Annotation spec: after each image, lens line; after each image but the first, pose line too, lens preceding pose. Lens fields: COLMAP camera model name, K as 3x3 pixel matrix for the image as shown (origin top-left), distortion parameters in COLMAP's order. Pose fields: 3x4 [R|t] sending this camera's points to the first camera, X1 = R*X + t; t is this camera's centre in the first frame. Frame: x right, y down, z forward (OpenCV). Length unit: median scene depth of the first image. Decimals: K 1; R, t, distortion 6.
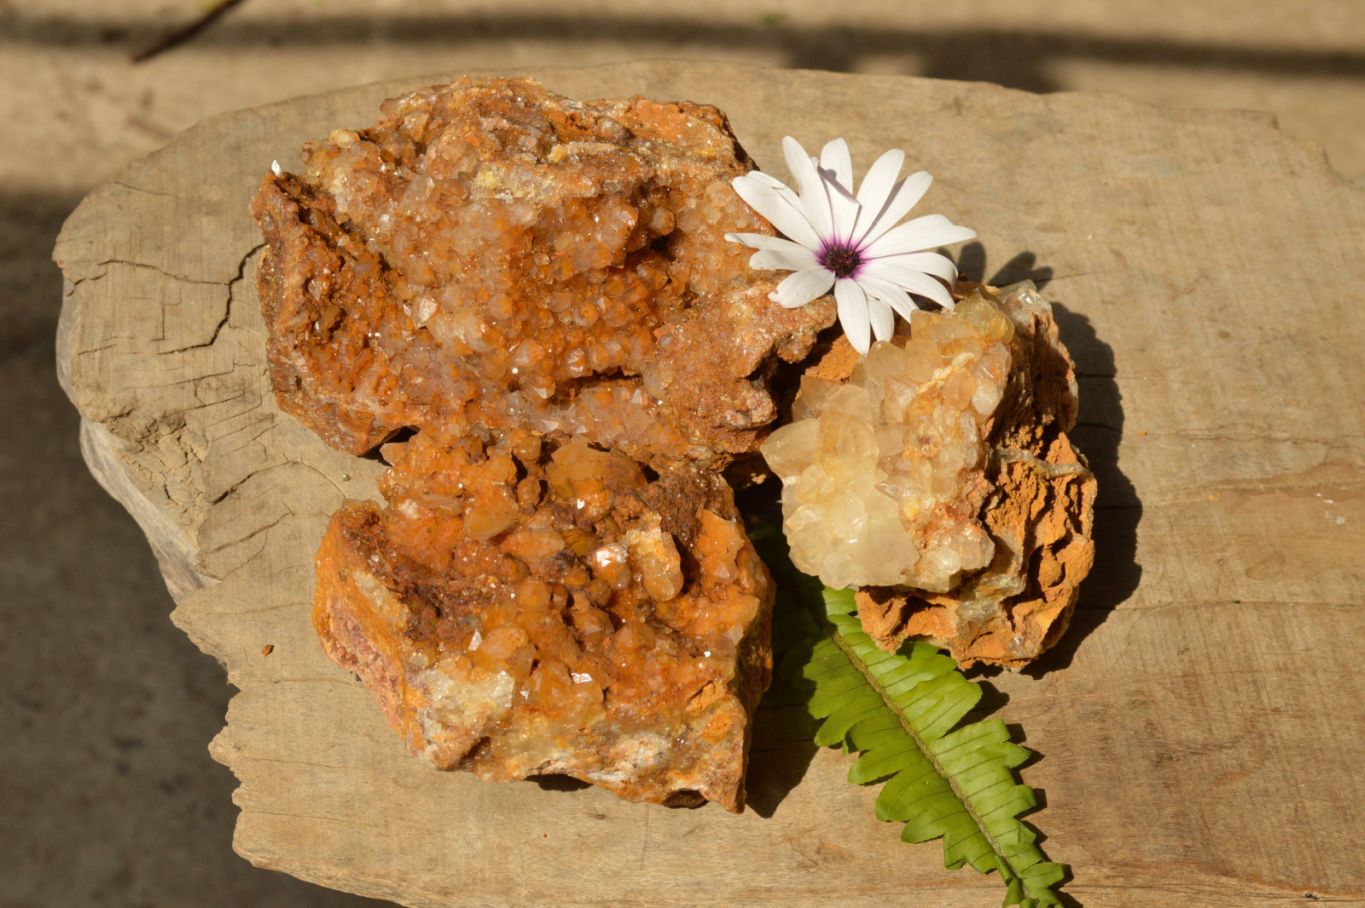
lens RADIAL K [[3386.3, 0, 682.8], [0, 3386.3, 454.0], [0, 0, 1]] dist [-0.114375, 0.000000]
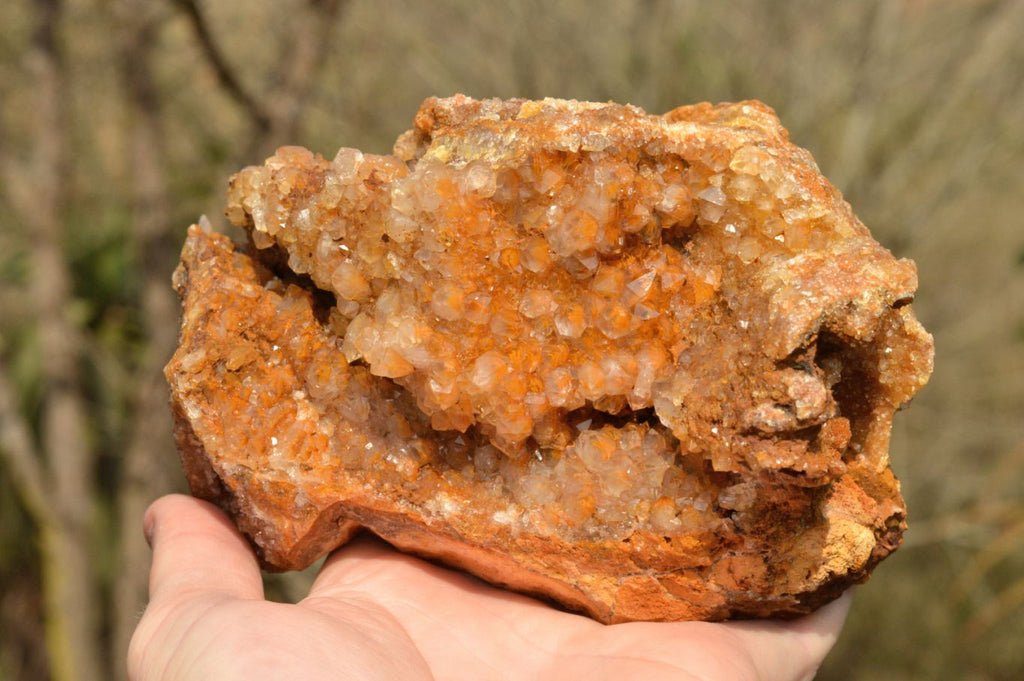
lens RADIAL K [[2540.3, 0, 511.3], [0, 2540.3, 342.8], [0, 0, 1]] dist [-0.114375, 0.000000]
pose [[0.983602, -0.061124, -0.169680, 0.050078], [0.001755, 0.944017, -0.329892, 0.141352], [0.180345, 0.324185, 0.928644, 0.494191]]
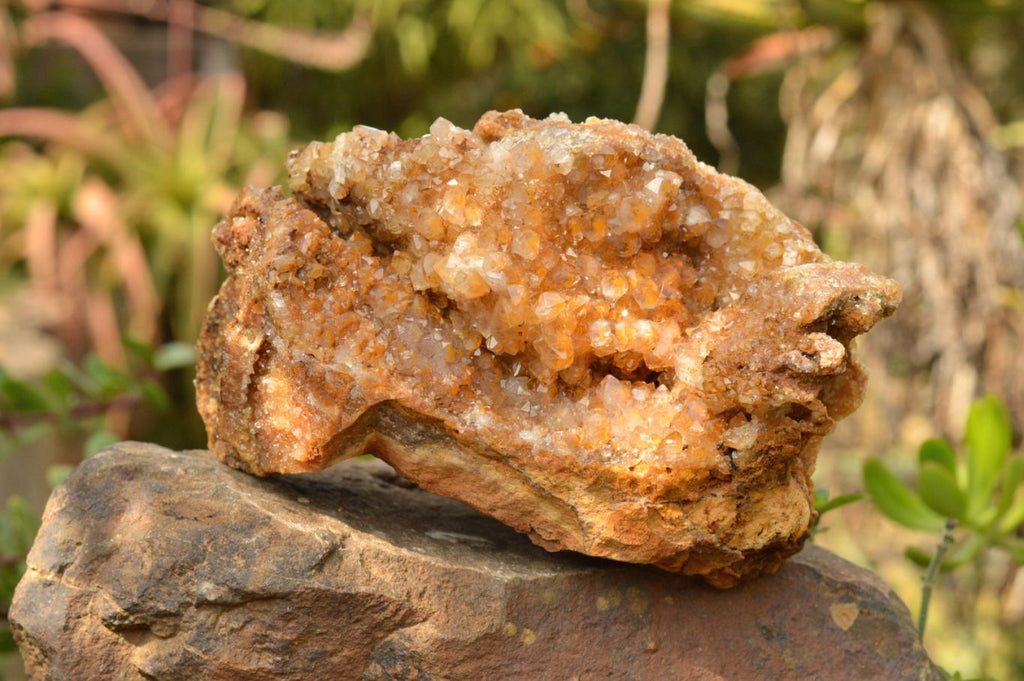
lens RADIAL K [[2540.3, 0, 512.6], [0, 2540.3, 339.3], [0, 0, 1]] dist [-0.114375, 0.000000]
pose [[0.988049, 0.121893, 0.094343, -0.114551], [-0.052114, 0.840202, -0.539763, 0.326137], [-0.145061, 0.528396, 0.836514, 0.458314]]
